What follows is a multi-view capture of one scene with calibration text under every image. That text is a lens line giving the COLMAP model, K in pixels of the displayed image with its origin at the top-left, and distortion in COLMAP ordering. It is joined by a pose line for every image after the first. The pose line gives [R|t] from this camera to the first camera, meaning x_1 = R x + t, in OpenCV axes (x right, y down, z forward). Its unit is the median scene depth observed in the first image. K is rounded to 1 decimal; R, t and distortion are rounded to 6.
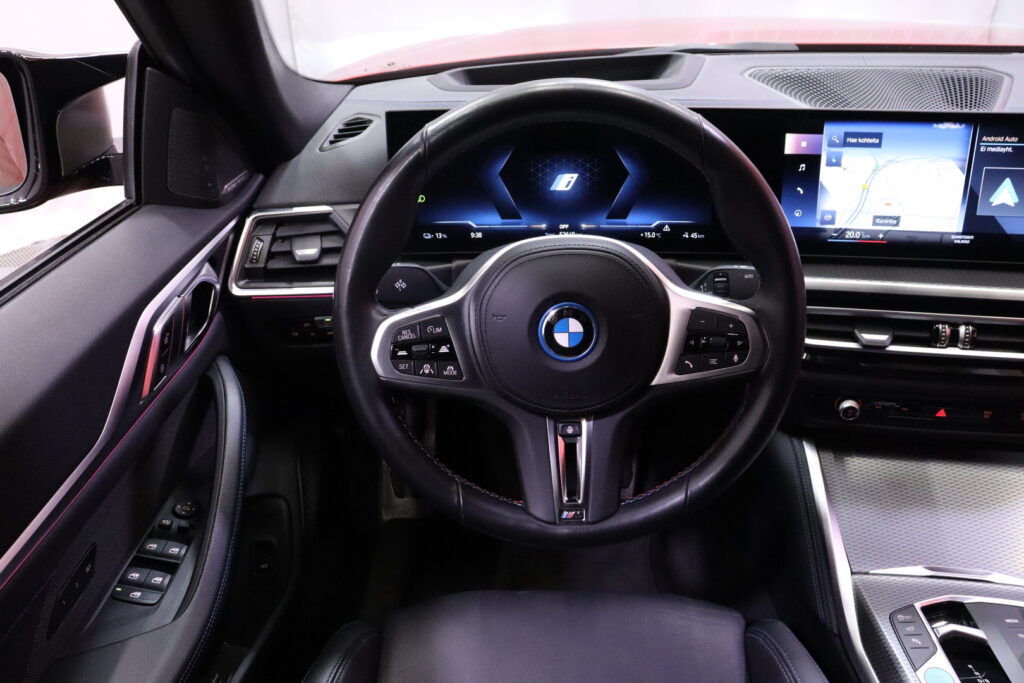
lens RADIAL K [[835.1, 0, 510.2], [0, 835.1, 351.5], [0, 0, 1]] dist [-0.186350, 0.163977]
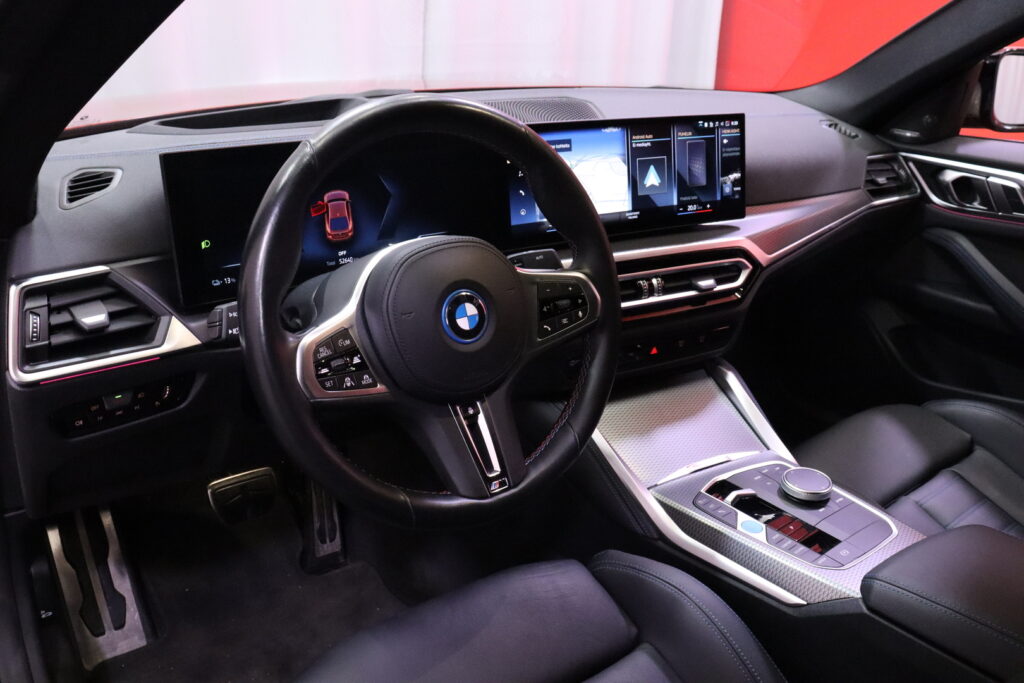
lens RADIAL K [[864.7, 0, 510.9], [0, 864.7, 355.8], [0, 0, 1]] dist [-0.166429, 0.130295]
pose [[0.764509, -0.199392, 0.613000, -0.485312], [0.267597, 0.963315, -0.020397, 0.053870], [-0.586445, 0.179630, 0.789820, 0.062798]]
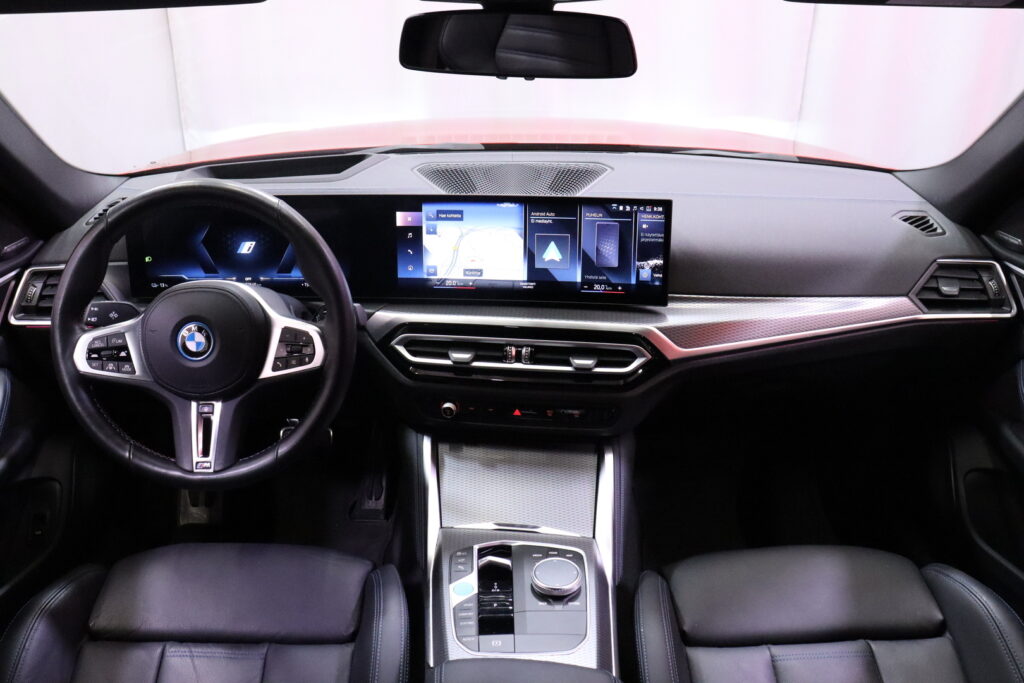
lens RADIAL K [[835.1, 0, 510.2], [0, 835.1, 351.5], [0, 0, 1]] dist [-0.186350, 0.163977]
pose [[0.998063, 0.006227, 0.061900, 0.453781], [-0.000199, 0.995292, -0.096918, 0.114958], [-0.062212, 0.096718, 0.993366, -0.427843]]
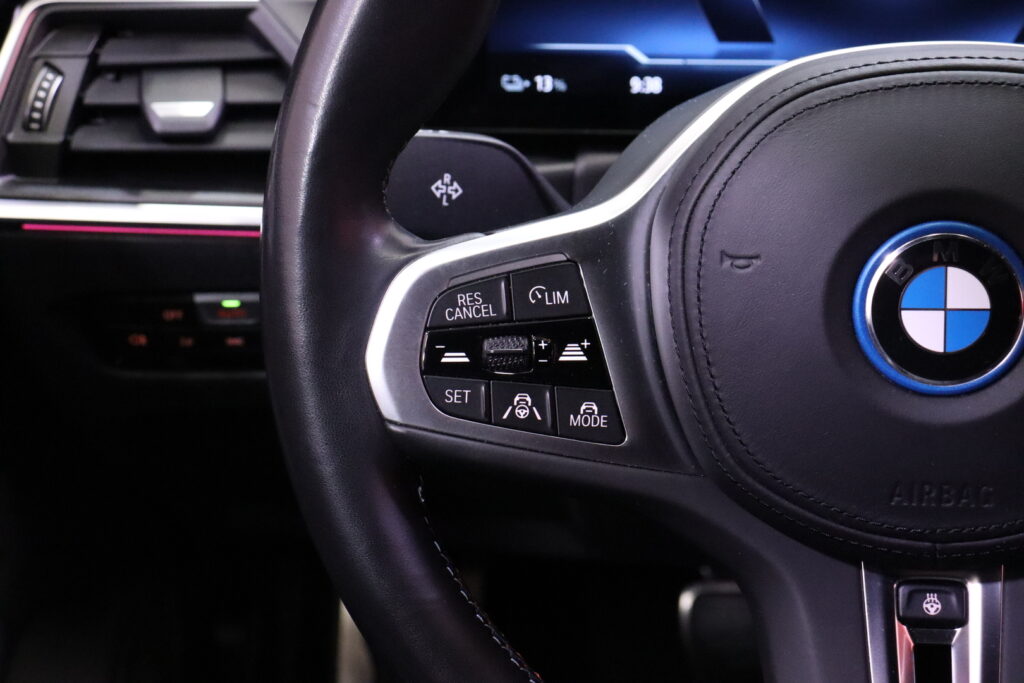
lens RADIAL K [[1969.5, 0, 509.5], [0, 1969.5, 345.8], [0, 0, 1]] dist [0.171090, 0.299518]
pose [[0.997634, 0.035591, -0.058822, -0.048965], [-0.040548, 0.995526, -0.085341, 0.056377], [0.055522, 0.087524, 0.994614, 0.146633]]
